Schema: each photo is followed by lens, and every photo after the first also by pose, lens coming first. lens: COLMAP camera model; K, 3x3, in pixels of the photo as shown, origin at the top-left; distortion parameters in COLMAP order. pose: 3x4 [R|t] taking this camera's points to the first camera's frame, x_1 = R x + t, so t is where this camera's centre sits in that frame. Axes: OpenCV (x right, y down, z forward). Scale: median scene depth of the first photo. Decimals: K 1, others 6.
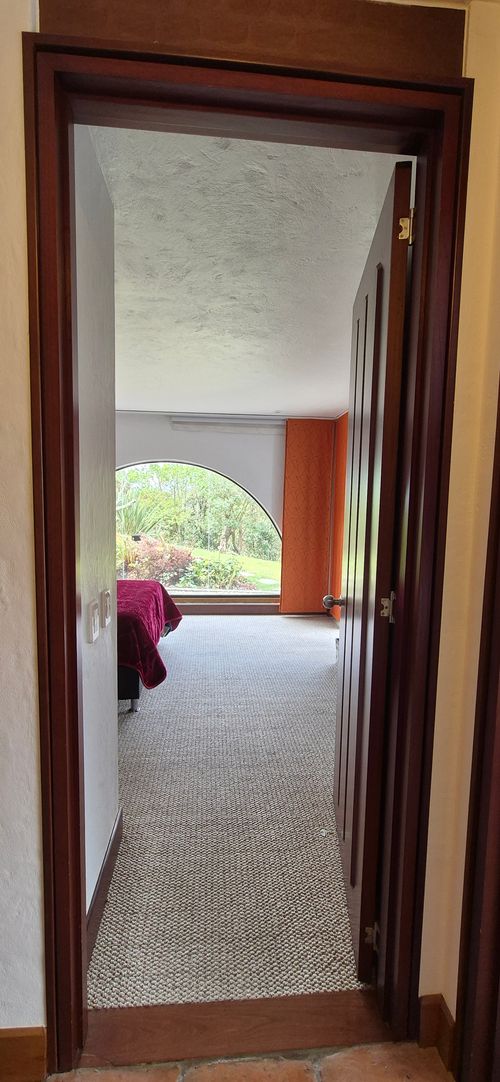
lens RADIAL K [[442.9, 0, 245.6], [0, 442.9, 547.4], [0, 0, 1]] dist [0.002148, 0.000359]
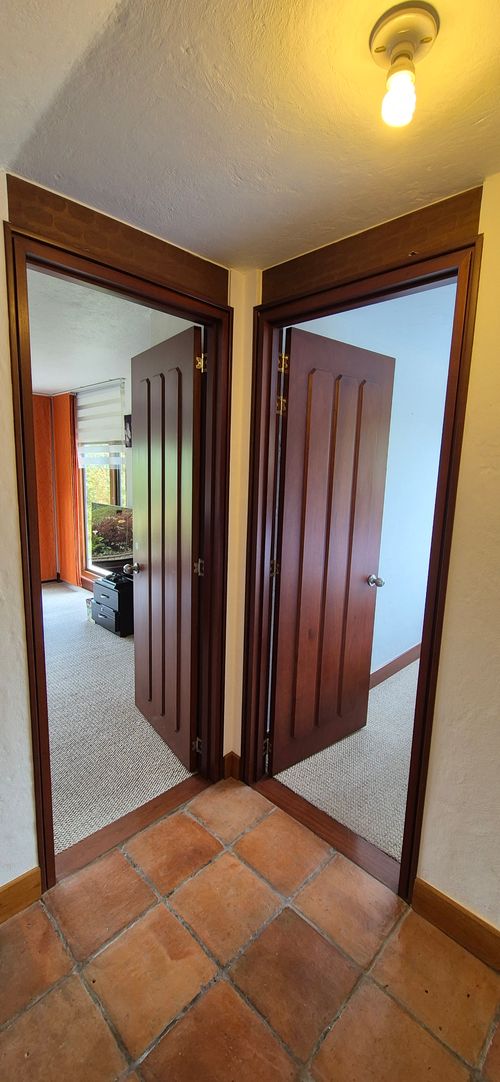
lens RADIAL K [[442.9, 0, 245.6], [0, 442.9, 547.4], [0, 0, 1]] dist [0.002148, 0.000359]
pose [[0.762585, -0.108105, 0.637791, -0.144975], [0.045761, 0.992482, 0.113511, -0.031047], [-0.645268, -0.057376, 0.761799, -0.109616]]
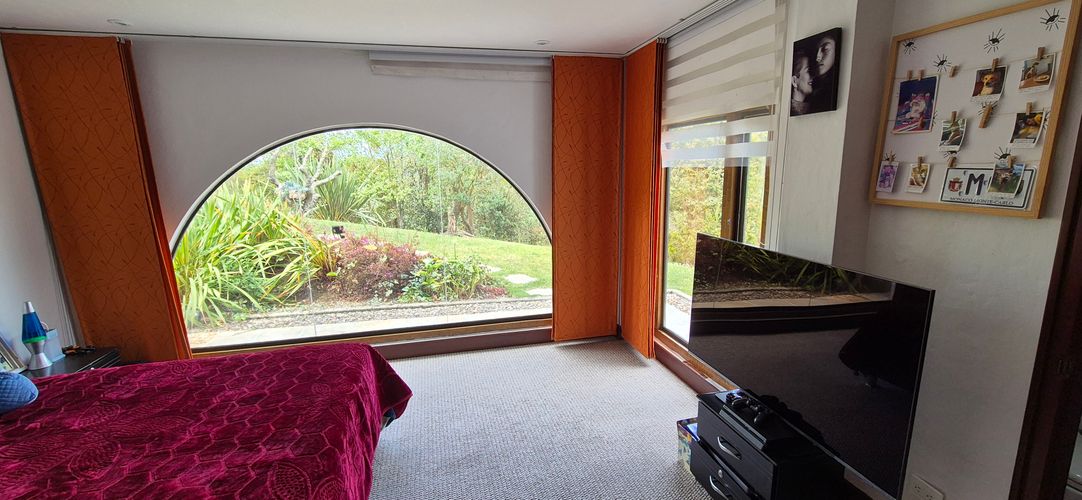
lens RADIAL K [[442.9, 0, 535.3], [0, 442.9, 243.8], [0, 0, 1]] dist [0.002148, 0.000359]
pose [[0.987699, -0.062150, 0.143487, -0.041367], [0.050273, 0.995115, 0.084967, -0.067574], [-0.148067, -0.076708, 0.985998, 0.318487]]
